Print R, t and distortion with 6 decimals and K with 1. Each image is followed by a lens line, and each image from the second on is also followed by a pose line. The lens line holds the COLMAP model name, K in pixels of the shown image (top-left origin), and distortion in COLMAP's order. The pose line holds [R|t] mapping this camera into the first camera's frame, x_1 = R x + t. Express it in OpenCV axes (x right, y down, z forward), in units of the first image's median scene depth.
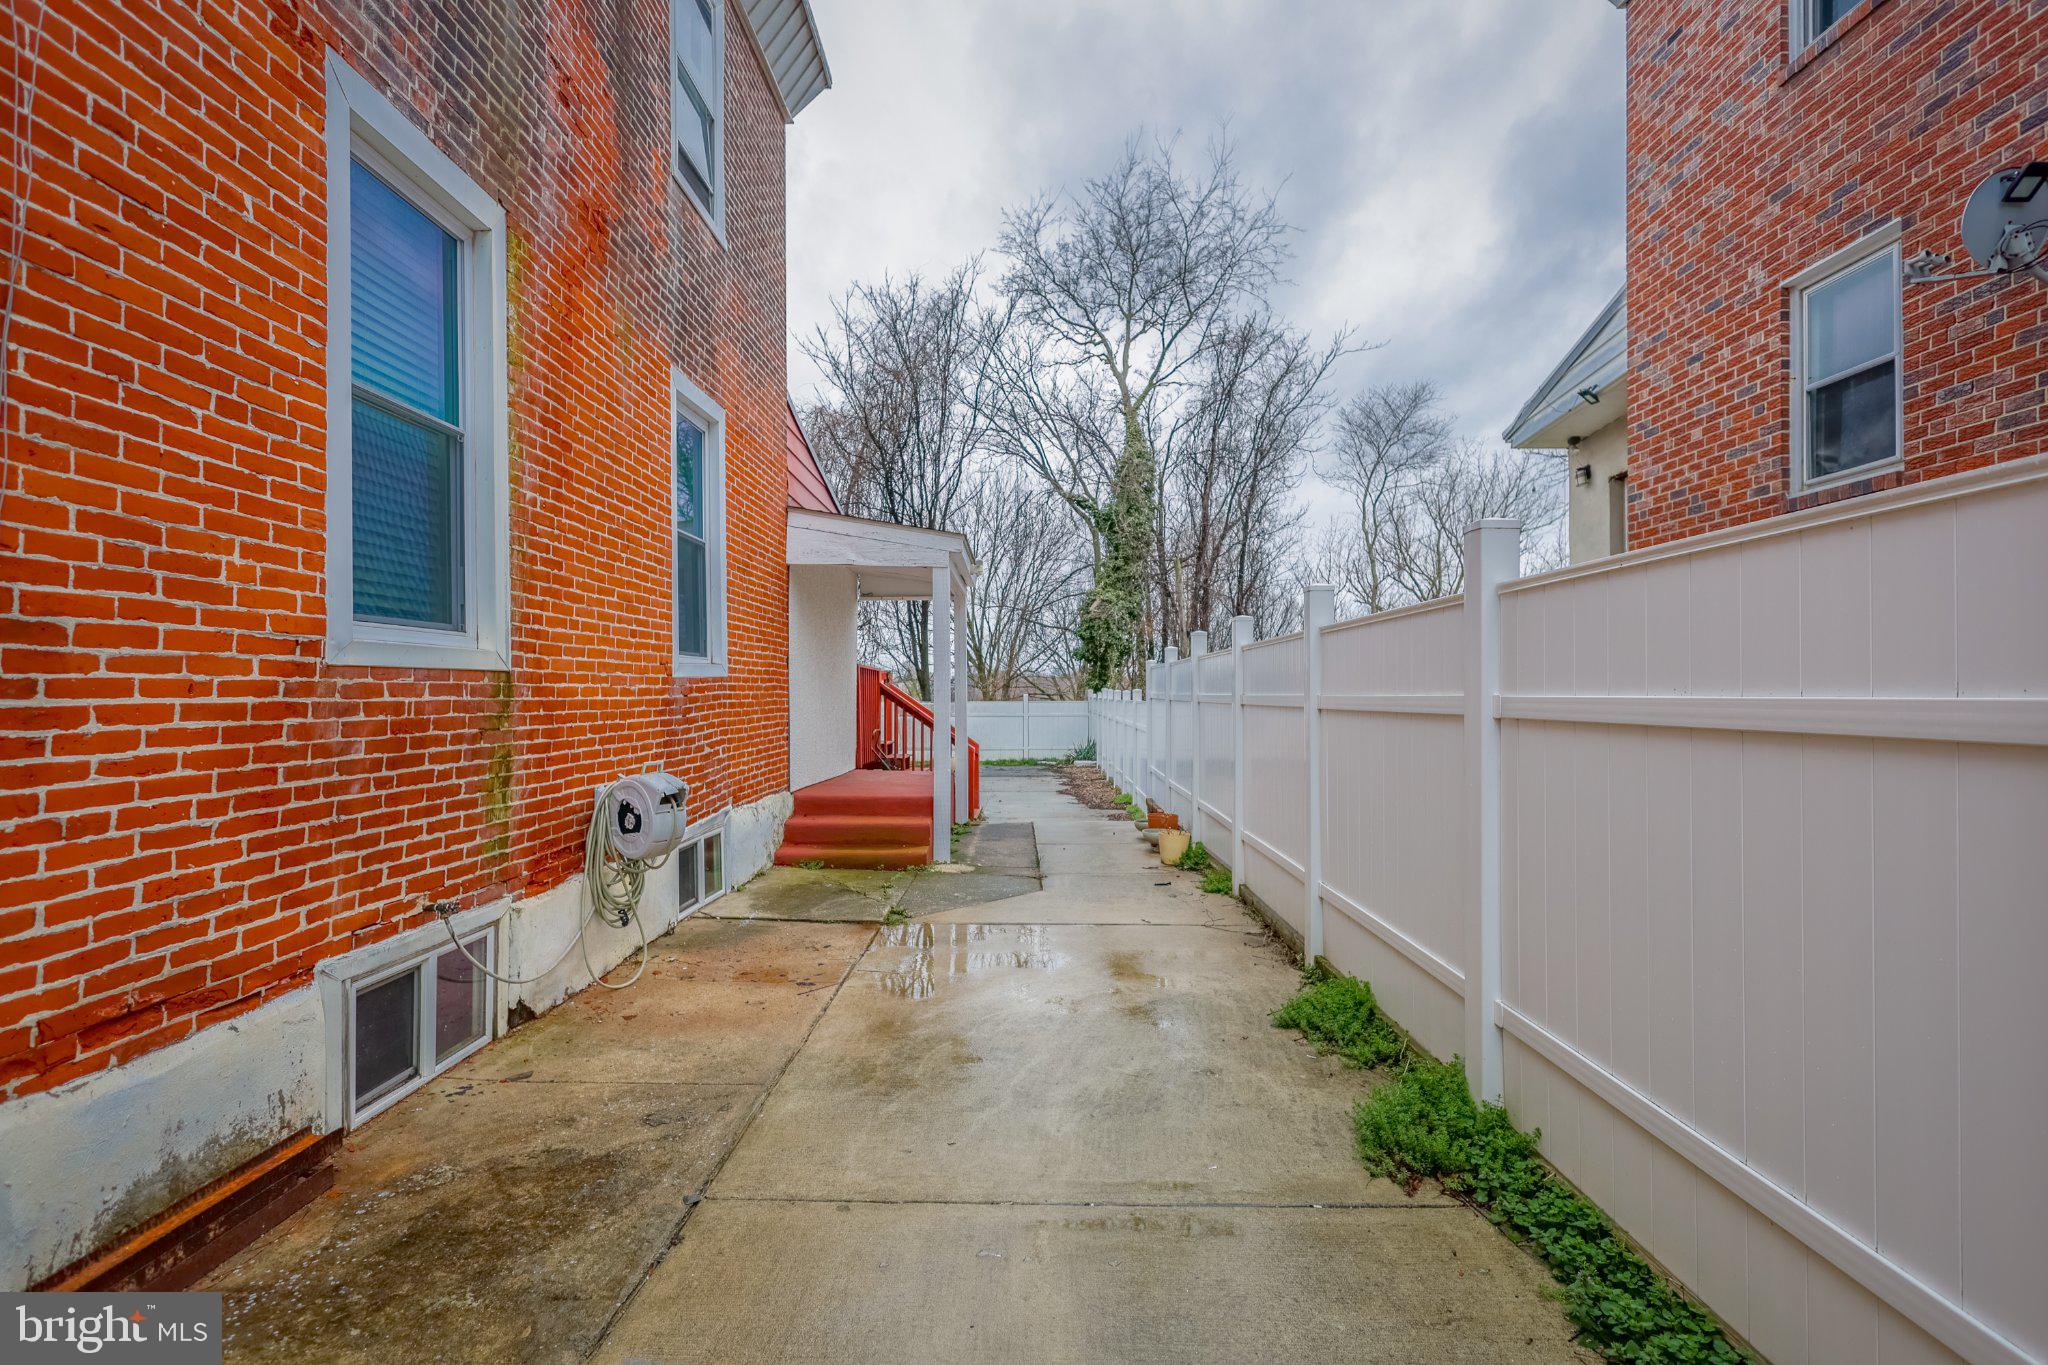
lens RADIAL K [[945.8, 0, 1024.2], [0, 945.8, 688.7], [0, 0, 1]] dist [-0.005294, 0.000509]
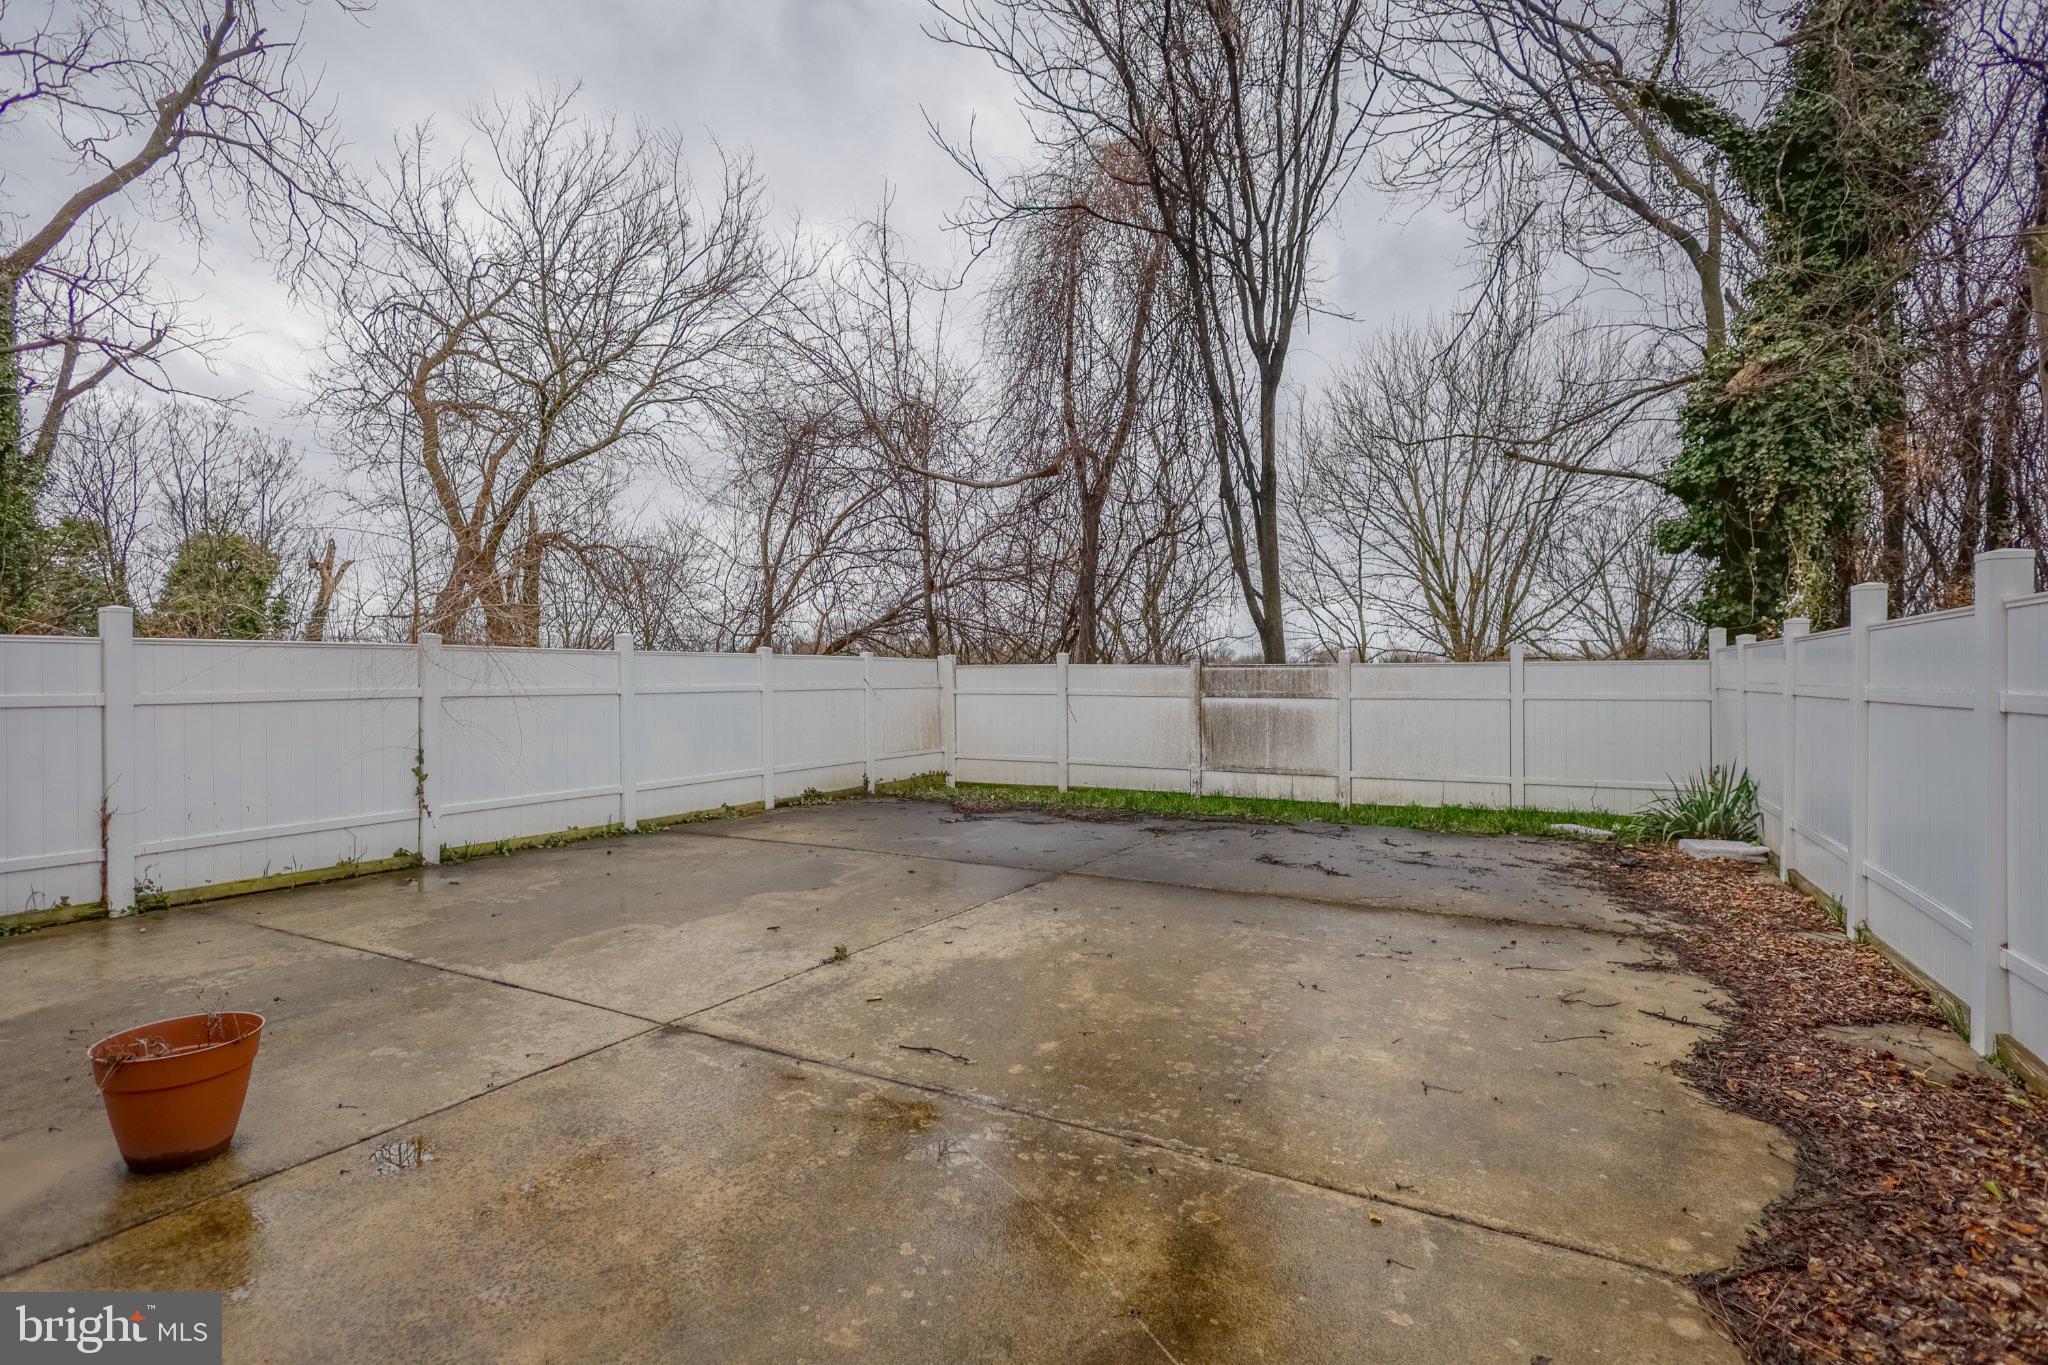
lens RADIAL K [[945.8, 0, 1020.3], [0, 945.8, 678.9], [0, 0, 1]] dist [-0.005294, 0.000509]
pose [[0.873536, -0.005063, -0.486733, 0.007479], [0.005863, 0.999983, 0.000119, 0.010623], [0.486724, -0.002958, 0.873551, 0.320411]]
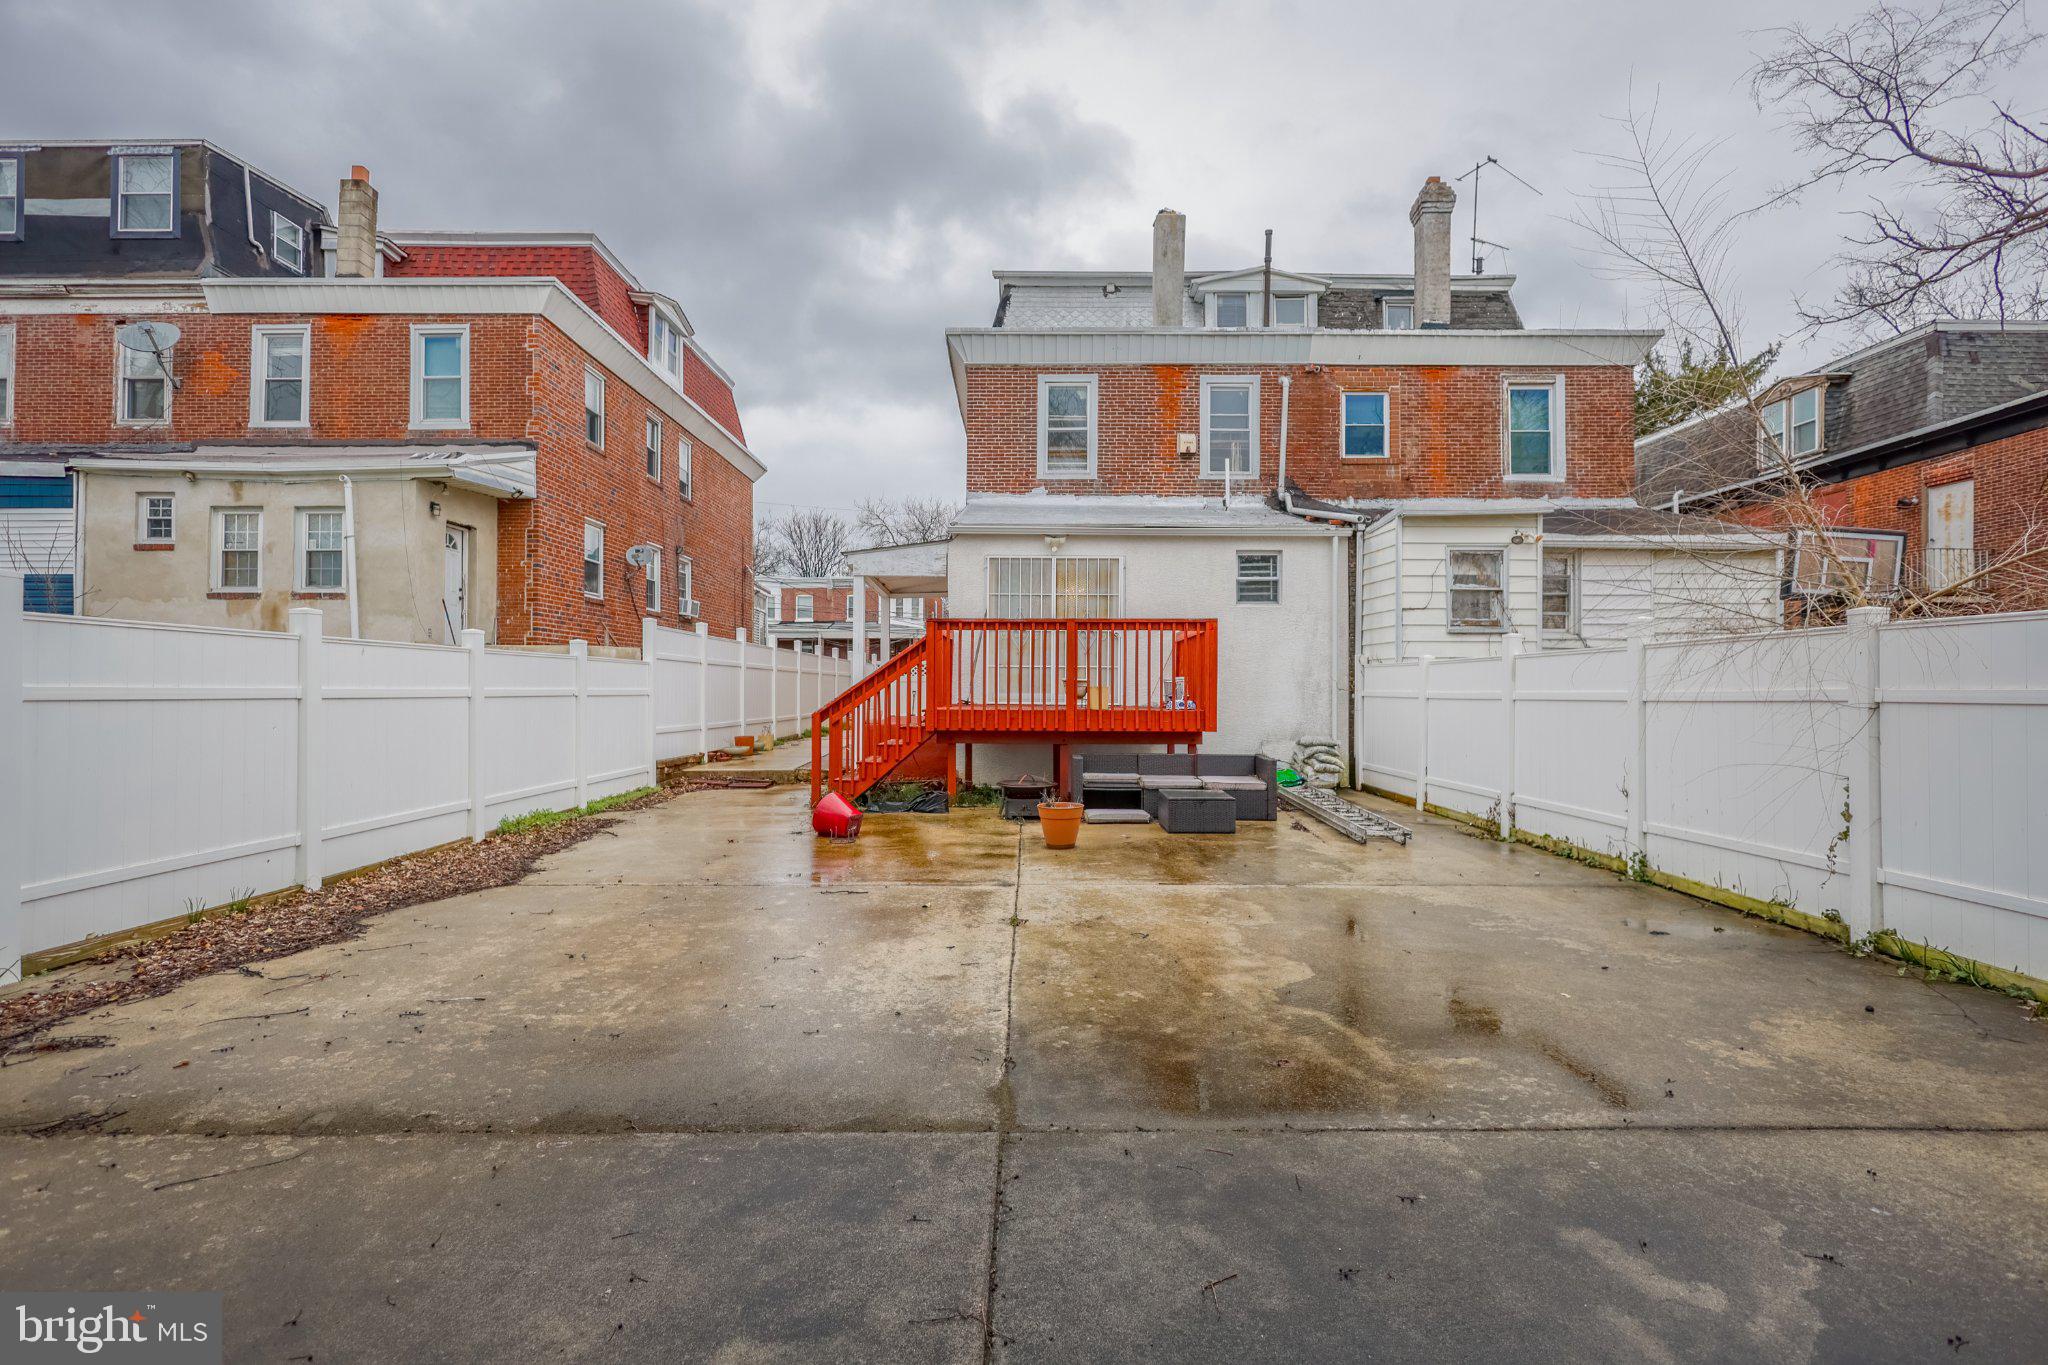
lens RADIAL K [[945.8, 0, 1028.8], [0, 945.8, 686.4], [0, 0, 1]] dist [-0.005294, 0.000509]
pose [[-0.999923, -0.003823, -0.011820, -0.101535], [-0.003671, 0.999911, -0.012798, 0.014521], [0.011867, -0.012754, -0.999848, 0.637431]]
